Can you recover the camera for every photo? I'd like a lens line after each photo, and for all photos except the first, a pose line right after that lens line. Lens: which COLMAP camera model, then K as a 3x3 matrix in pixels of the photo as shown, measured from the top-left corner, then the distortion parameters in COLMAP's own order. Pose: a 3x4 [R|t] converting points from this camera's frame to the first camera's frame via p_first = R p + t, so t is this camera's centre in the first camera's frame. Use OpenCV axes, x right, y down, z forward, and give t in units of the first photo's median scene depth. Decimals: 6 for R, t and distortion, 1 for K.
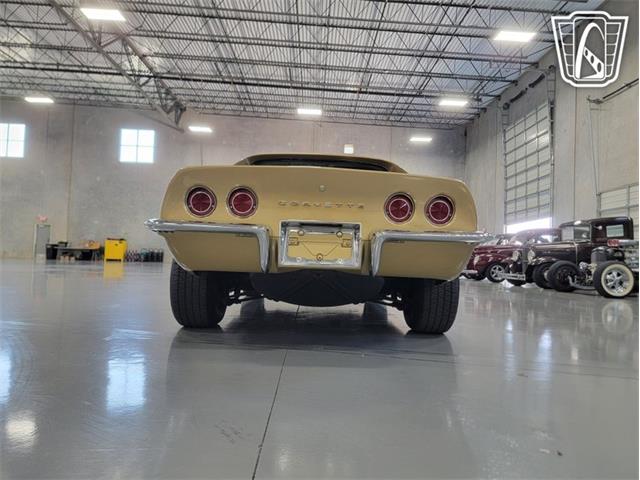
lens RADIAL K [[457.1, 0, 326.2], [0, 457.1, 240.3], [0, 0, 1]] dist [0.066554, -0.056508]
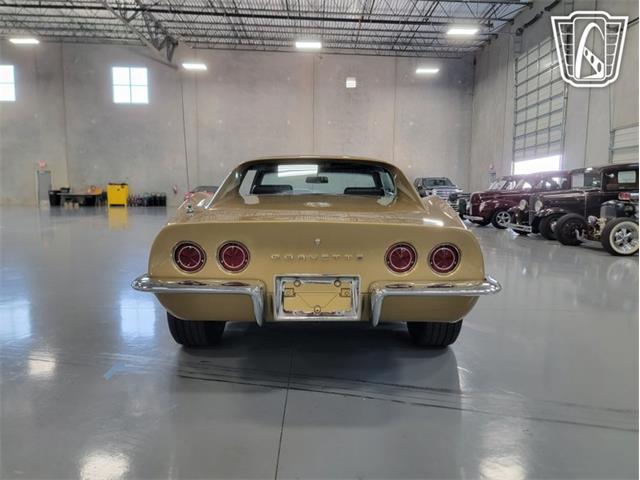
lens RADIAL K [[457.1, 0, 323.9], [0, 457.1, 240.2], [0, 0, 1]] dist [0.066554, -0.056508]
pose [[0.999628, -0.021815, -0.016344, 0.001790], [0.024002, 0.988631, 0.148432, -0.024165], [0.012920, -0.148769, 0.988788, 0.007408]]
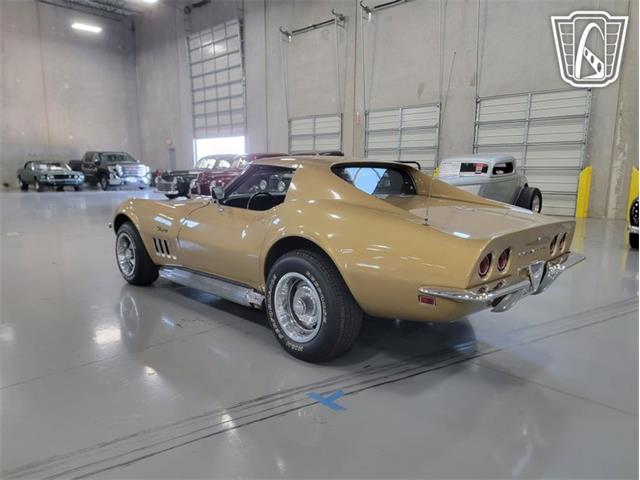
lens RADIAL K [[457.1, 0, 331.7], [0, 457.1, 245.2], [0, 0, 1]] dist [0.066554, -0.056508]
pose [[0.716164, -0.140989, 0.683543, -0.123509], [-0.018619, 0.975175, 0.220649, -0.035735], [-0.697684, -0.170748, 0.695760, 0.047850]]
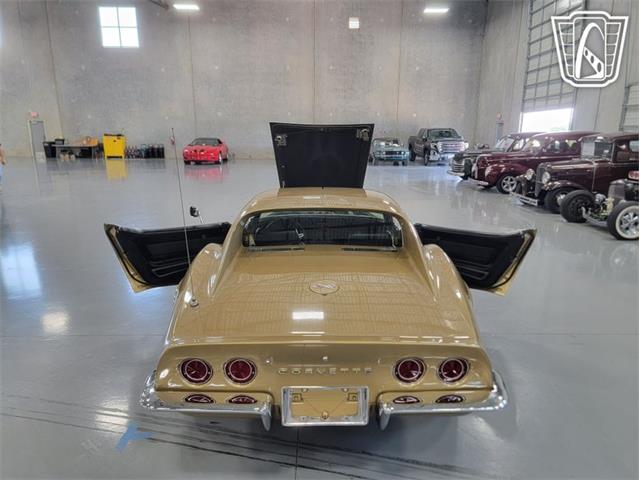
lens RADIAL K [[457.1, 0, 325.6], [0, 457.1, 246.3], [0, 0, 1]] dist [0.066554, -0.056508]
pose [[0.999528, -0.023640, -0.019638, 0.001412], [0.028306, 0.957001, 0.288700, -0.056814], [0.011969, -0.289119, 0.957218, 0.016961]]
